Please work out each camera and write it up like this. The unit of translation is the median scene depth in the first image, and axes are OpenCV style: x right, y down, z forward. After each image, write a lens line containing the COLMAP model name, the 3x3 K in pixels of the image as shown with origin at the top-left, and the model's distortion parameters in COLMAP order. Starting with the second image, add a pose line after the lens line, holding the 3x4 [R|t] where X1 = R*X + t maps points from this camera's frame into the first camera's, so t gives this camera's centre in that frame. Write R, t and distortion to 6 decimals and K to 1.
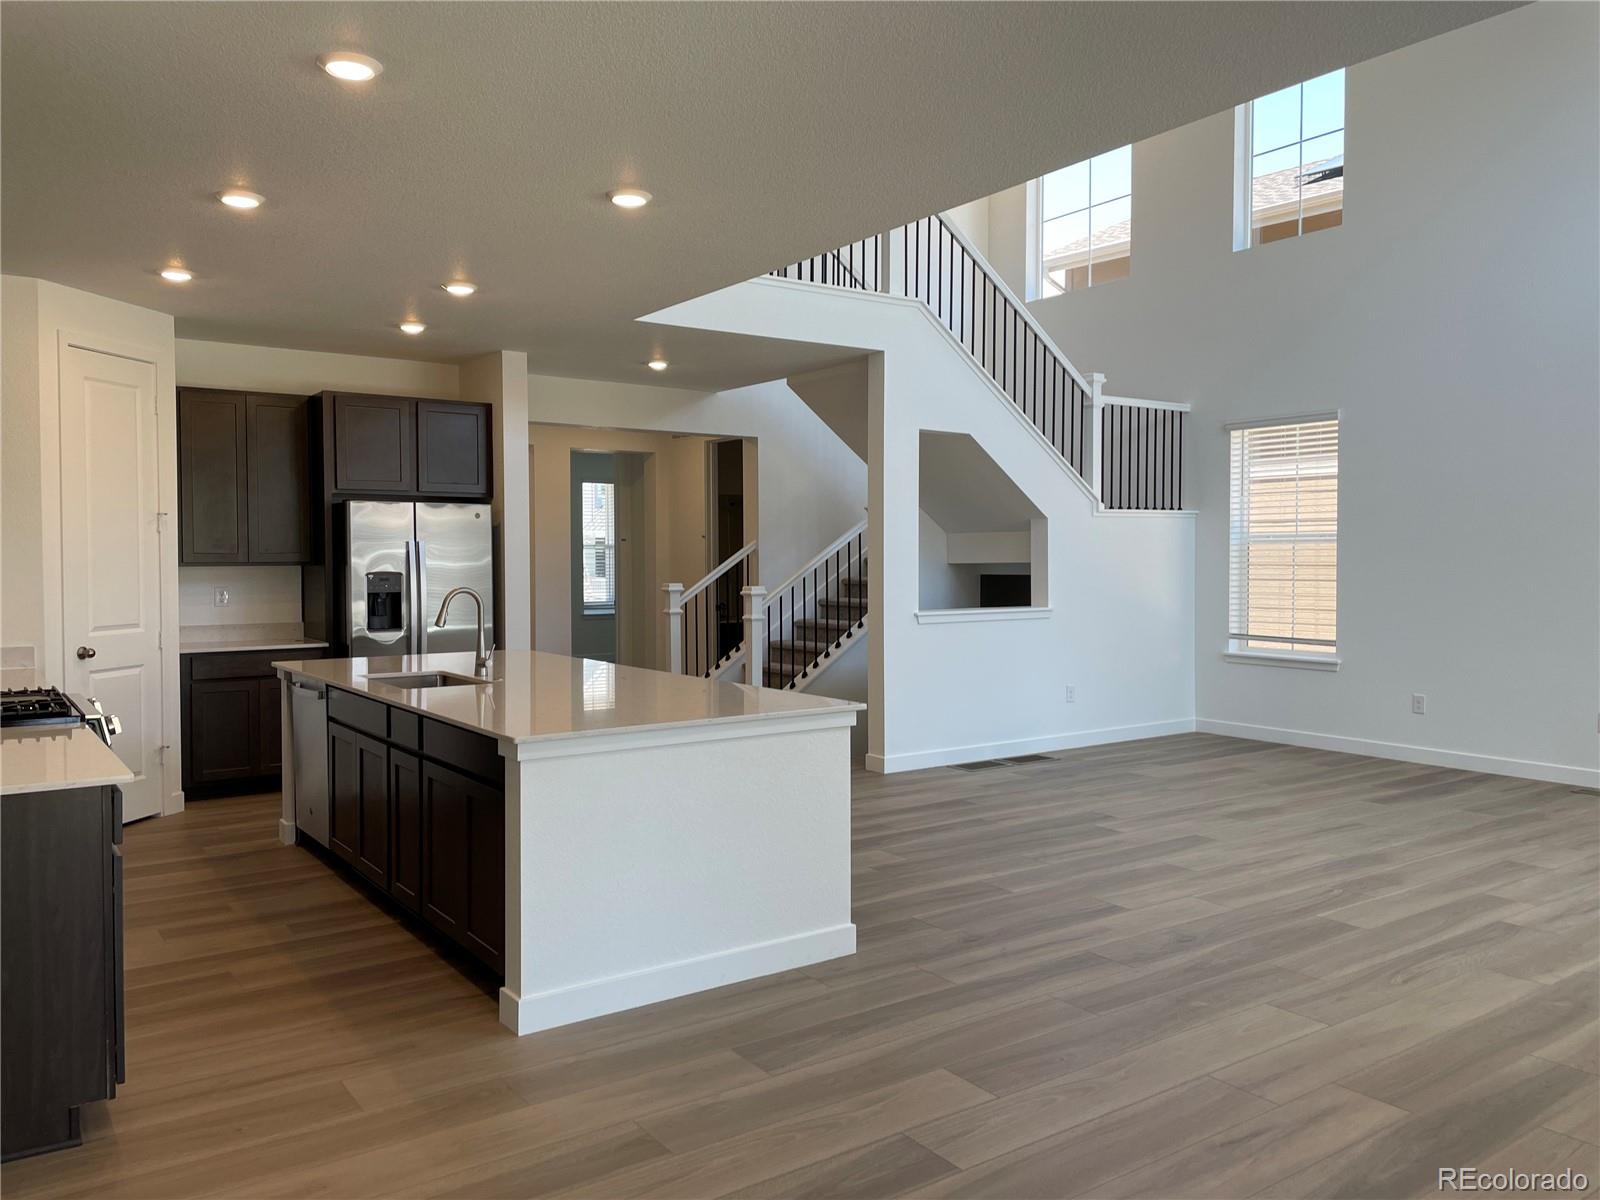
lens RADIAL K [[1205.5, 0, 797.5], [0, 1205.5, 598.7], [0, 0, 1]] dist [0.051210, 0.000799]
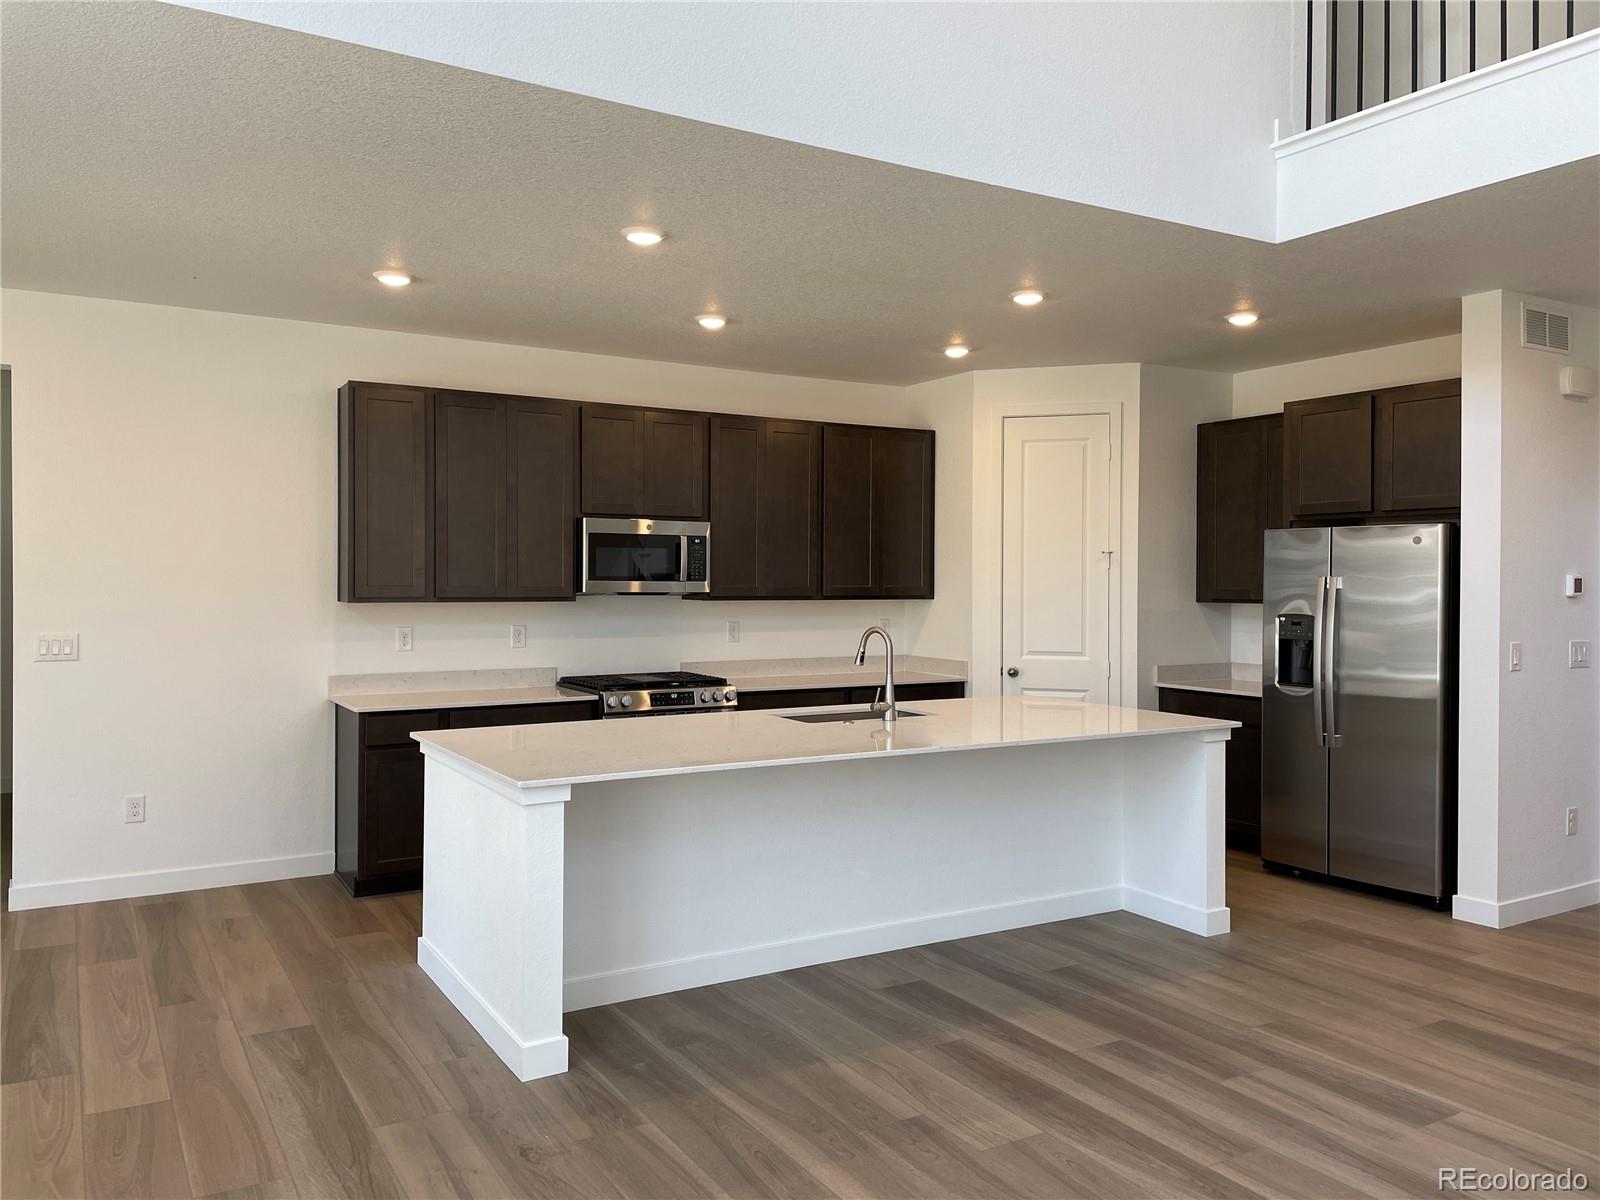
lens RADIAL K [[1205.5, 0, 801.8], [0, 1205.5, 592.4], [0, 0, 1]] dist [0.051210, 0.000799]
pose [[-0.086846, 0.019365, -0.996033, 0.761946], [-0.030482, 0.999291, 0.022087, -0.066505], [0.995755, 0.032279, -0.086195, 1.090705]]
